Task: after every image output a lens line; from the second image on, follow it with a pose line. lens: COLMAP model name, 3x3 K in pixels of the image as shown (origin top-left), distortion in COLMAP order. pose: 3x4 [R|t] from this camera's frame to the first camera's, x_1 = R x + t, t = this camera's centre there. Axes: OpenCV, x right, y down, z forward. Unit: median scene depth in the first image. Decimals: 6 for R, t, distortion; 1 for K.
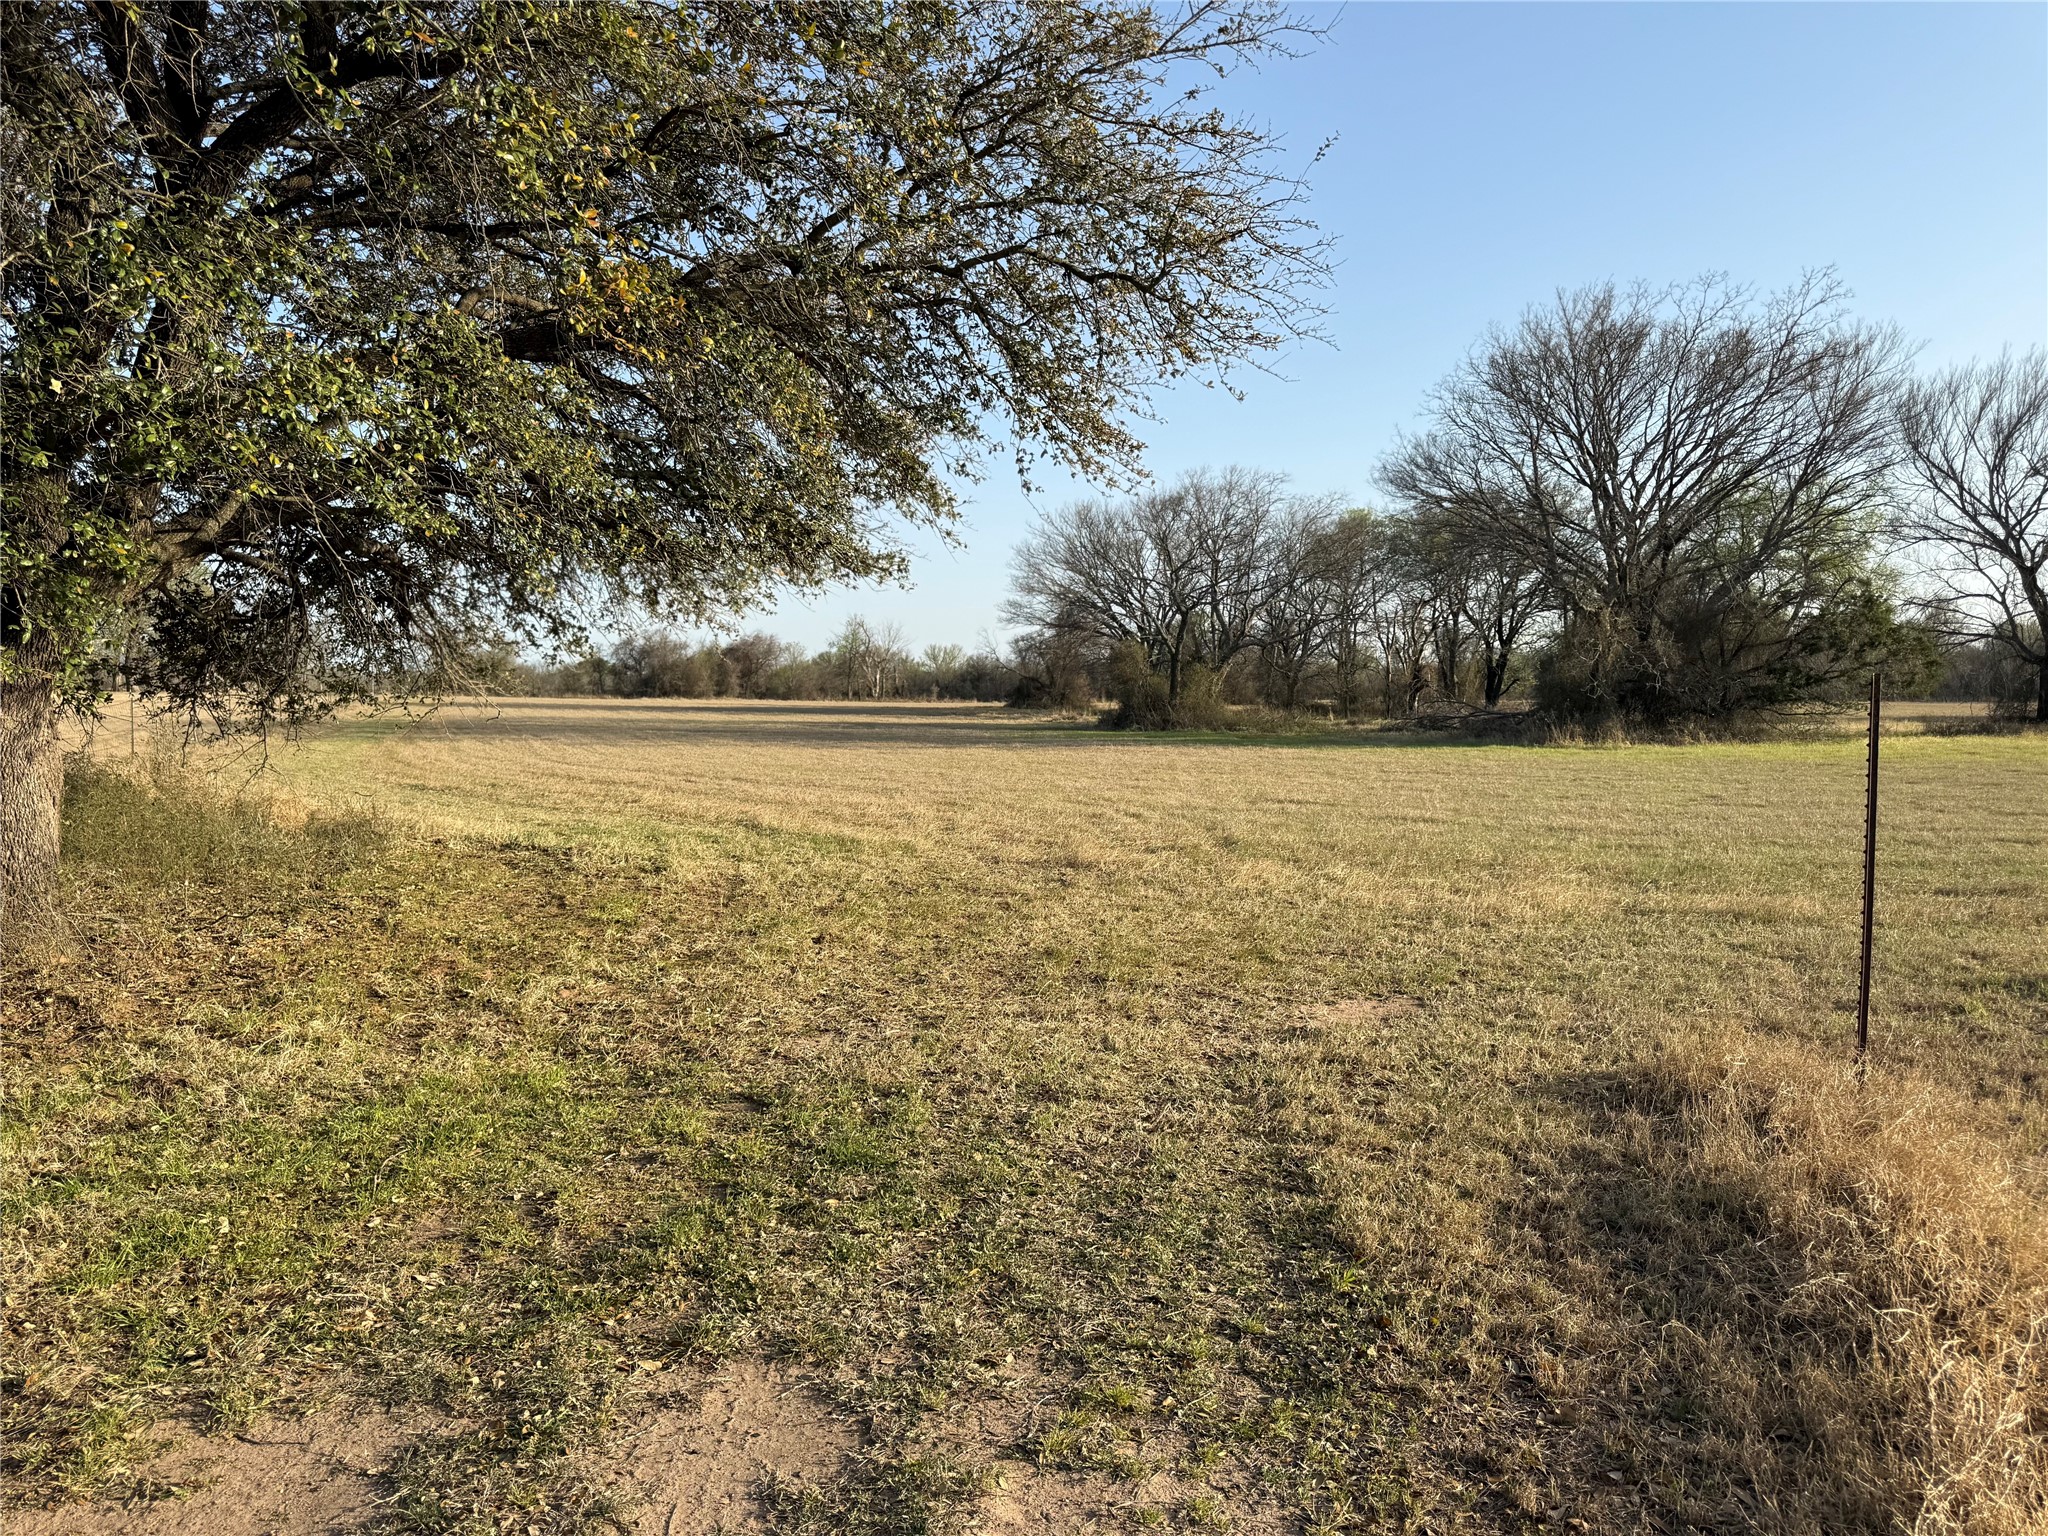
lens RADIAL K [[1482.9, 0, 1016.8], [0, 1482.9, 778.0], [0, 0, 1]] dist [0.077915, -0.094849]
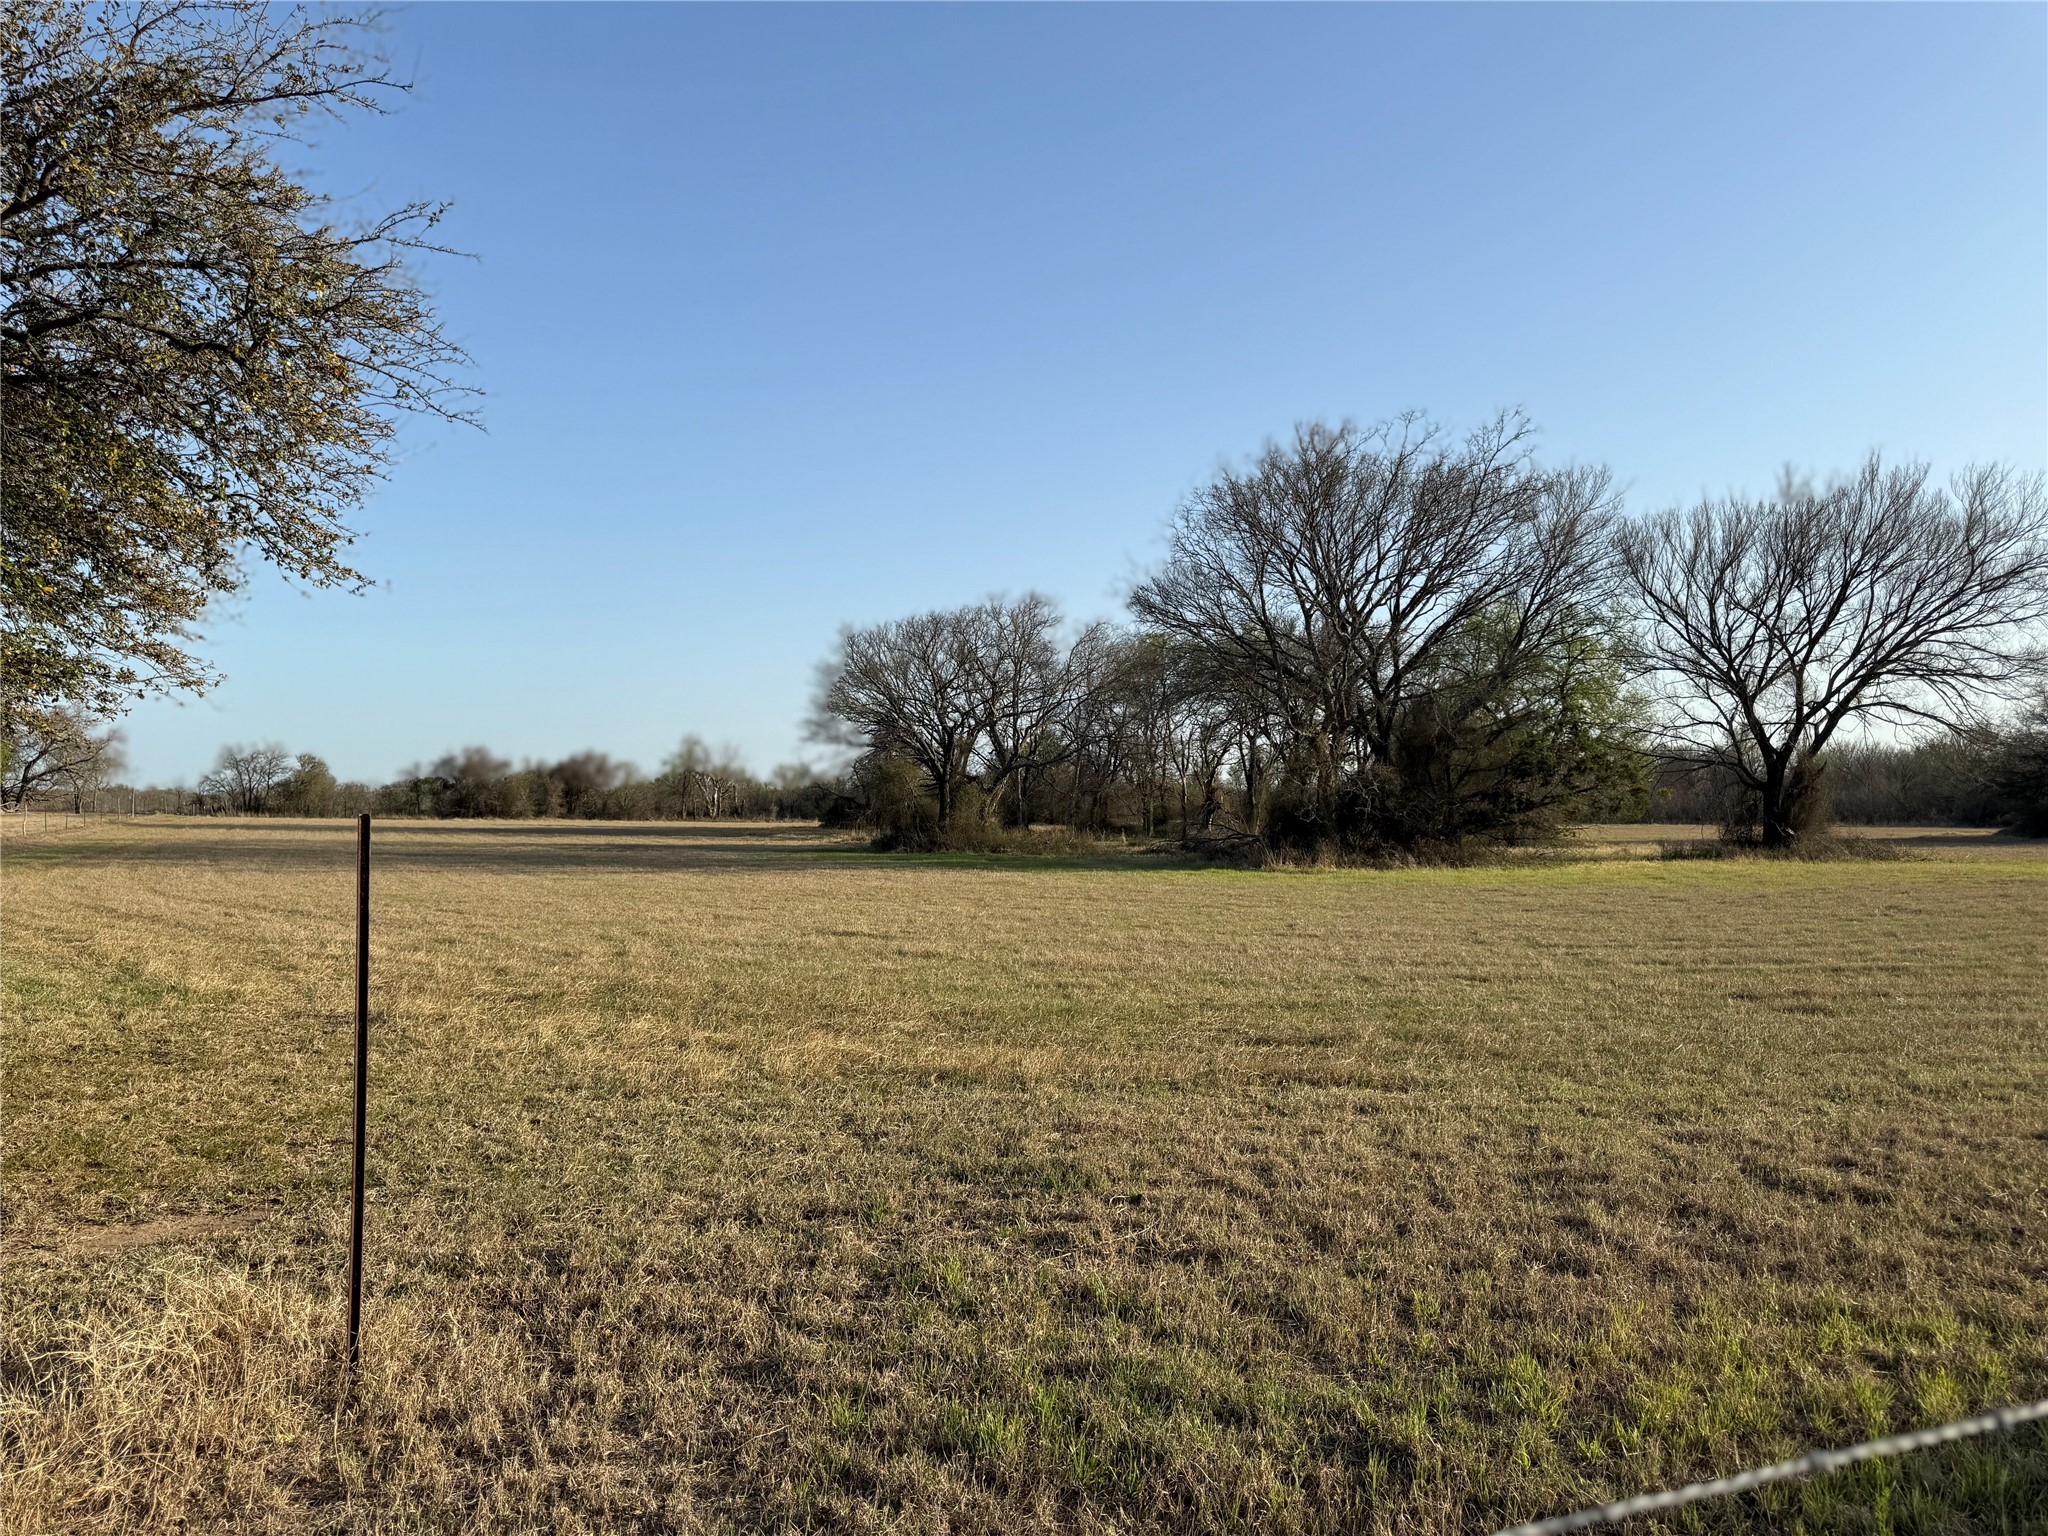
lens RADIAL K [[1482.9, 0, 1030.2], [0, 1482.9, 762.9], [0, 0, 1]] dist [0.077915, -0.094849]
pose [[0.997154, 0.005635, 0.075175, 0.101763], [0.001247, 0.995833, -0.091182, -0.001366], [-0.075376, 0.091016, 0.992993, 0.021514]]
